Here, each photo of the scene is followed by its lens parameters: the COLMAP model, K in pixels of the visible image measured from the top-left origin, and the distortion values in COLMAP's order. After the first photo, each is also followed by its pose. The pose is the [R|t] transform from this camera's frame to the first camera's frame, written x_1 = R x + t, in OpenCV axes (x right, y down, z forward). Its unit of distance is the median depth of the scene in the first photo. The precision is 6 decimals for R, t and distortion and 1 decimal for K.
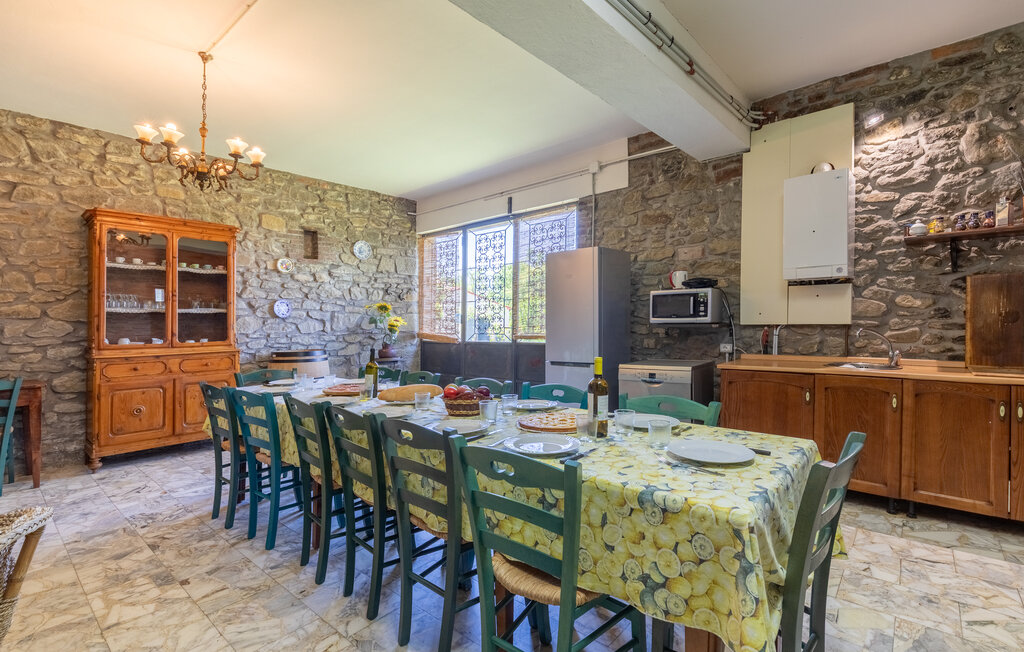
lens RADIAL K [[468.5, 0, 525.6], [0, 468.5, 326.4], [0, 0, 1]] dist [0.001617, 0.000157]
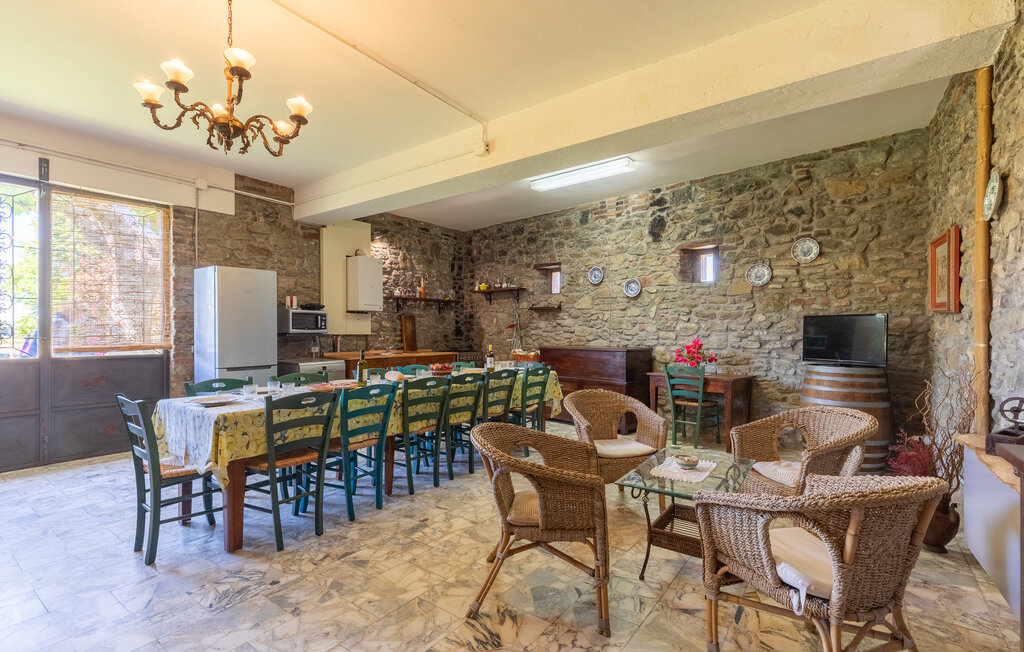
lens RADIAL K [[468.5, 0, 525.6], [0, 468.5, 326.4], [0, 0, 1]] dist [0.001617, 0.000157]
pose [[-0.096395, 0.027647, 0.994959, -0.265866], [0.011755, 0.999576, -0.026636, 0.004208], [-0.995274, 0.009128, -0.096679, 0.106149]]
